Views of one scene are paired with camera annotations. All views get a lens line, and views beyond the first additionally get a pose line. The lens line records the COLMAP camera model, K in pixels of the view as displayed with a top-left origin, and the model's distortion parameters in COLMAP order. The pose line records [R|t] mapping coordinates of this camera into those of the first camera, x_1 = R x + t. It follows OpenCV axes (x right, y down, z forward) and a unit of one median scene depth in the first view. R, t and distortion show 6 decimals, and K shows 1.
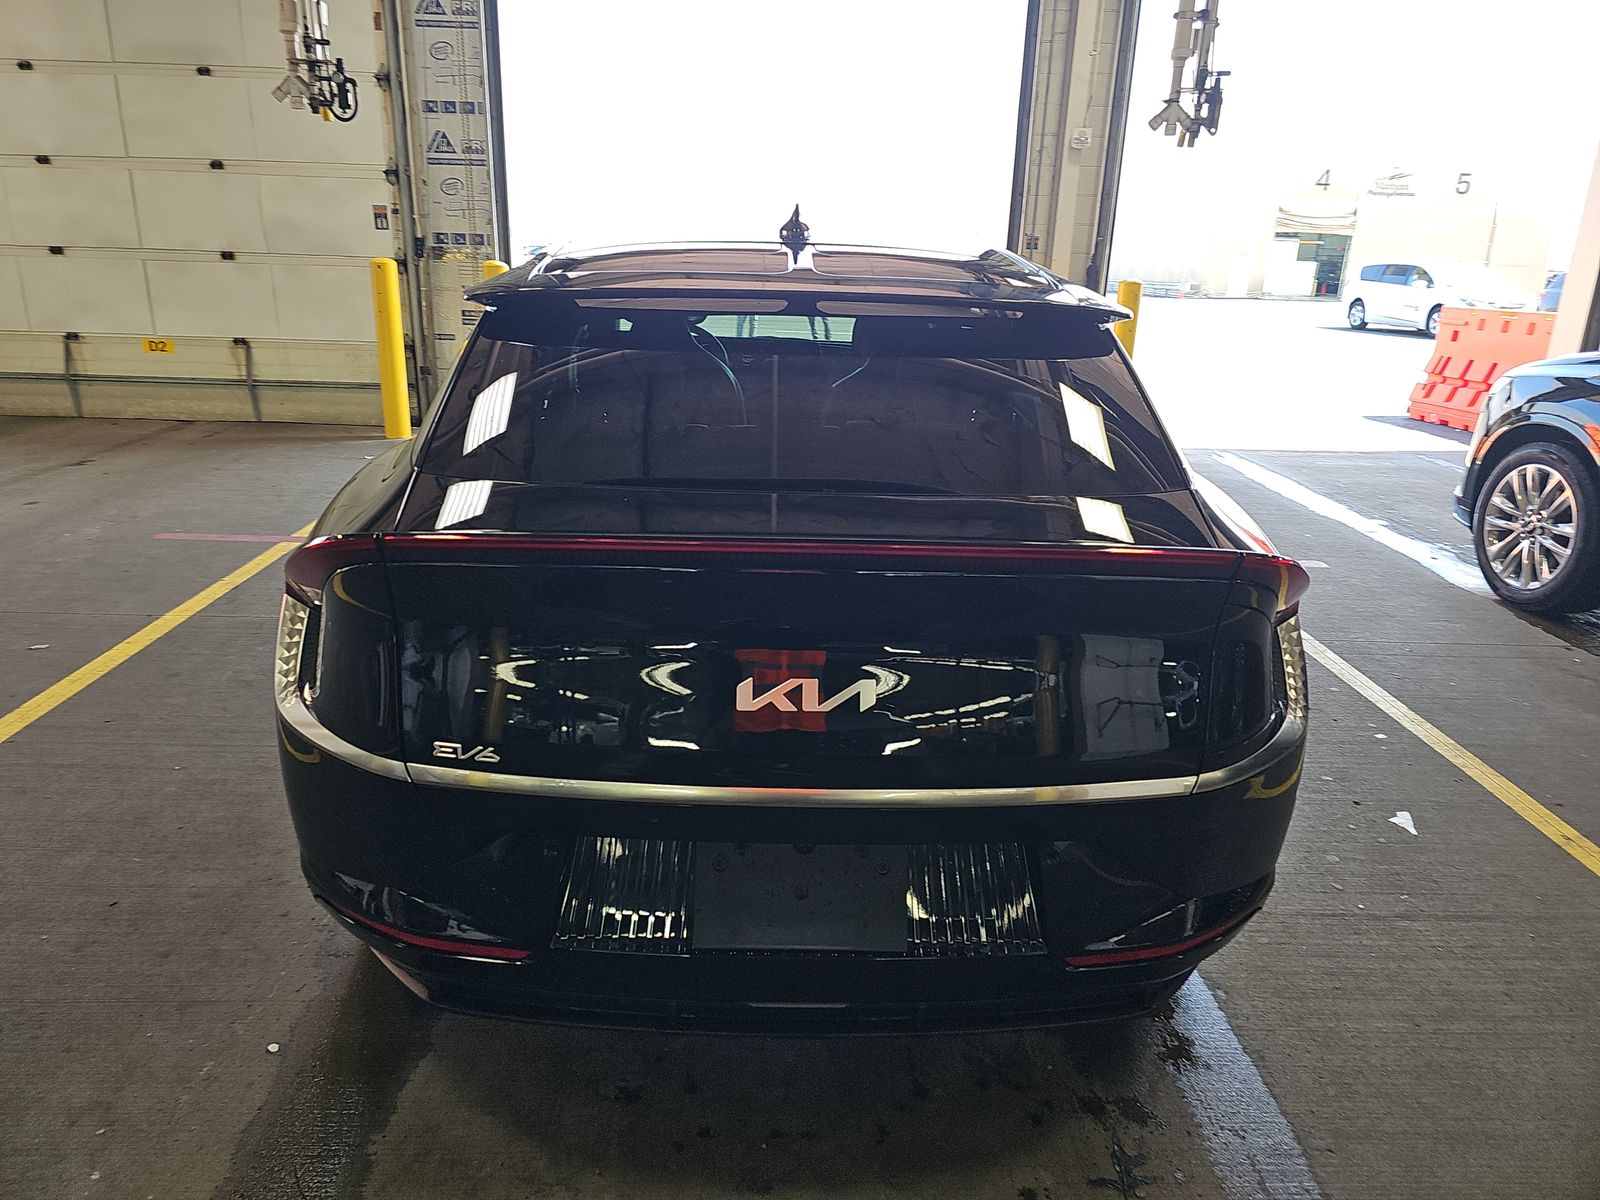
lens RADIAL K [[1063.8, 0, 796.6], [0, 1063.8, 607.6], [0, 0, 1]] dist [-0.010923, -0.007288]
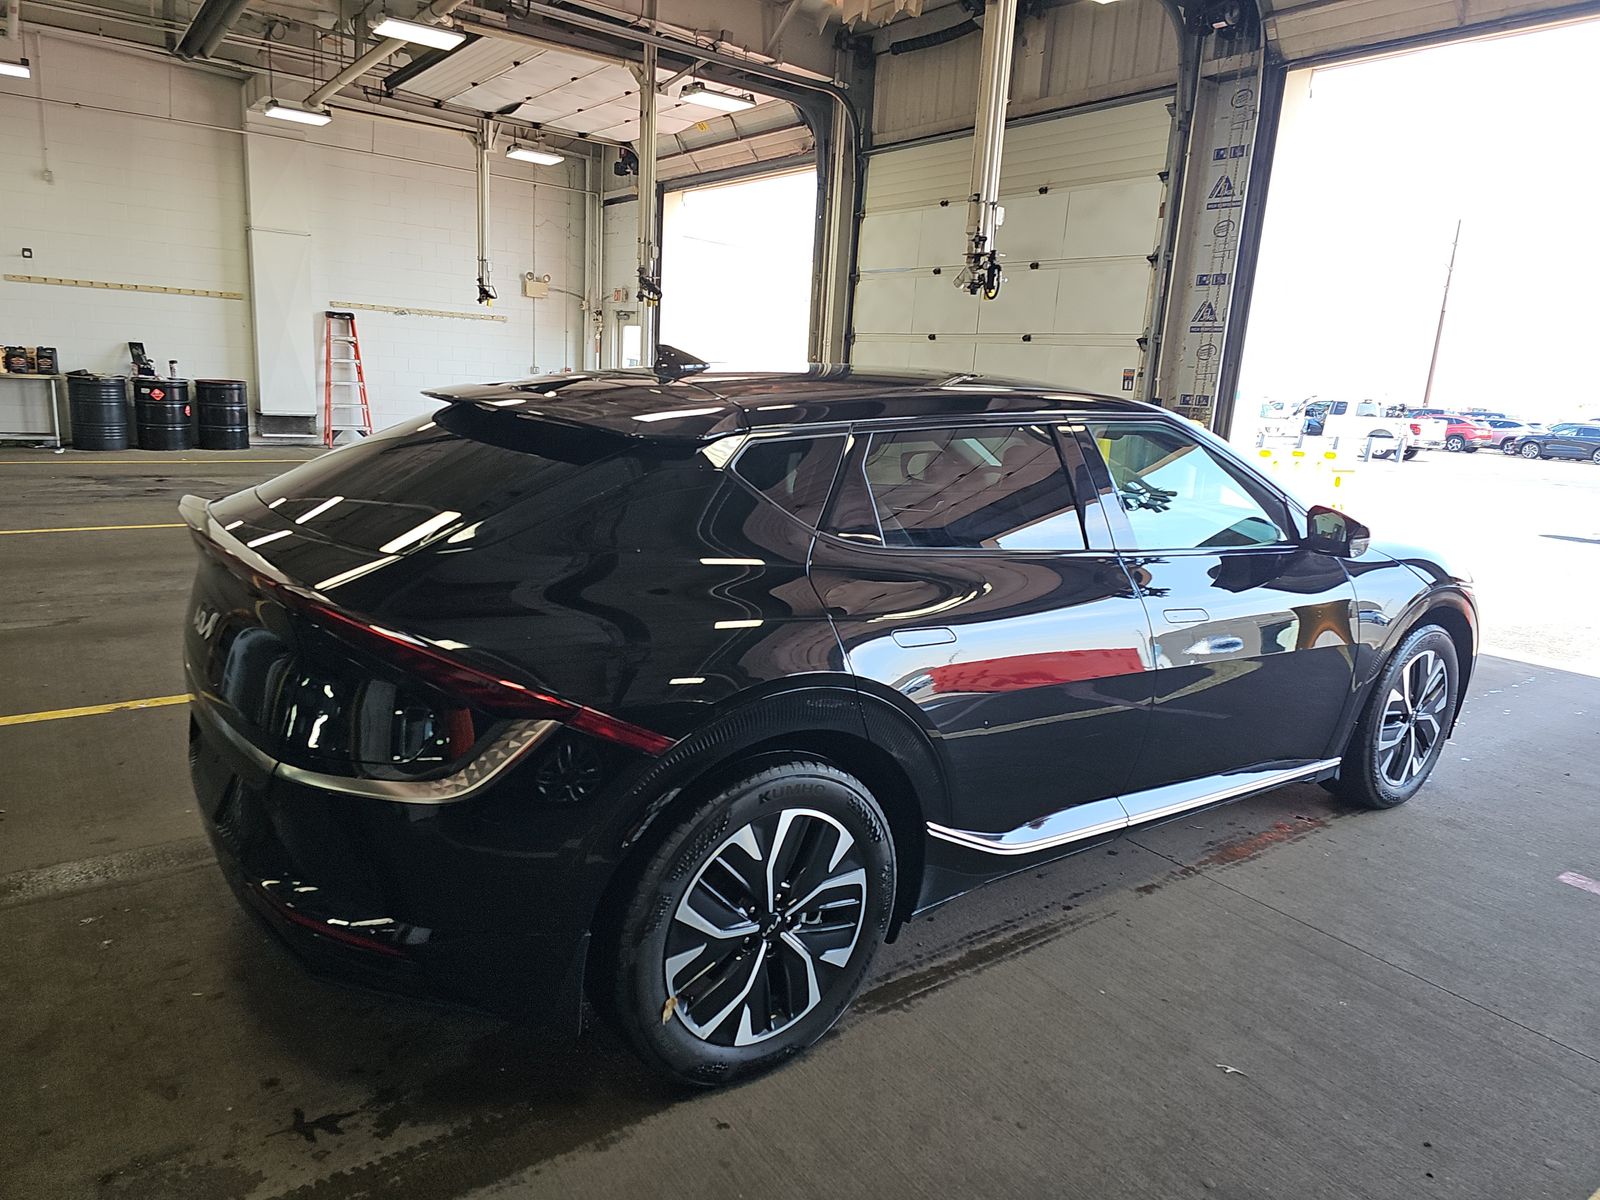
lens RADIAL K [[1063.8, 0, 798.6], [0, 1063.8, 606.0], [0, 0, 1]] dist [-0.010923, -0.007288]
pose [[0.559970, 0.171172, -0.810638, 0.366721], [-0.292769, 0.956183, -0.000333, -0.043692], [0.775061, 0.237516, 0.585548, 0.148006]]
